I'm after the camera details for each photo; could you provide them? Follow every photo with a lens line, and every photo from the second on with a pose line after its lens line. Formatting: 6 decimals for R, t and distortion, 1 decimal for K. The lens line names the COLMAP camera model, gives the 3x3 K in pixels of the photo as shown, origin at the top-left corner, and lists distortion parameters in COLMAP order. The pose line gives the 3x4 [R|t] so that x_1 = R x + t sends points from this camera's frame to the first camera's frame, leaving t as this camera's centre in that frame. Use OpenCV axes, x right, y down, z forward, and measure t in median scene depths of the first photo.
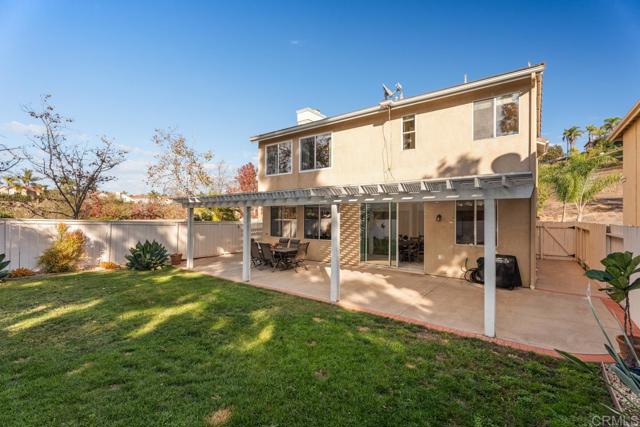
lens RADIAL K [[278.6, 0, 320.0], [0, 278.6, 213.5], [0, 0, 1]] dist [0.026214, -0.000025]
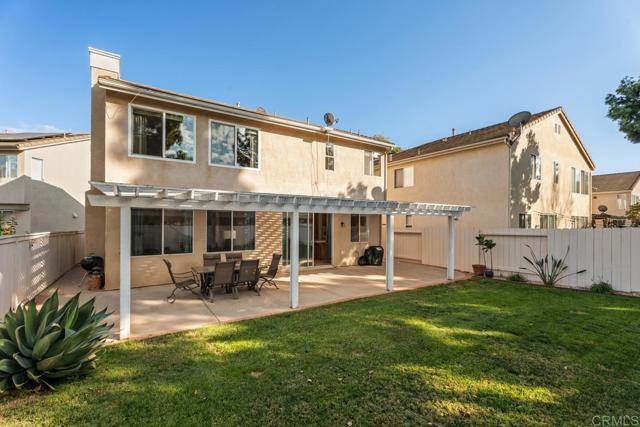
lens RADIAL K [[283.6, 0, 317.9], [0, 283.6, 217.8], [0, 0, 1]] dist [0.001418, 0.000046]
pose [[0.324047, 0.011978, 0.945965, -0.936324], [0.002710, 0.999904, -0.013589, 0.003890], [-0.946037, 0.006967, 0.323983, 0.659565]]
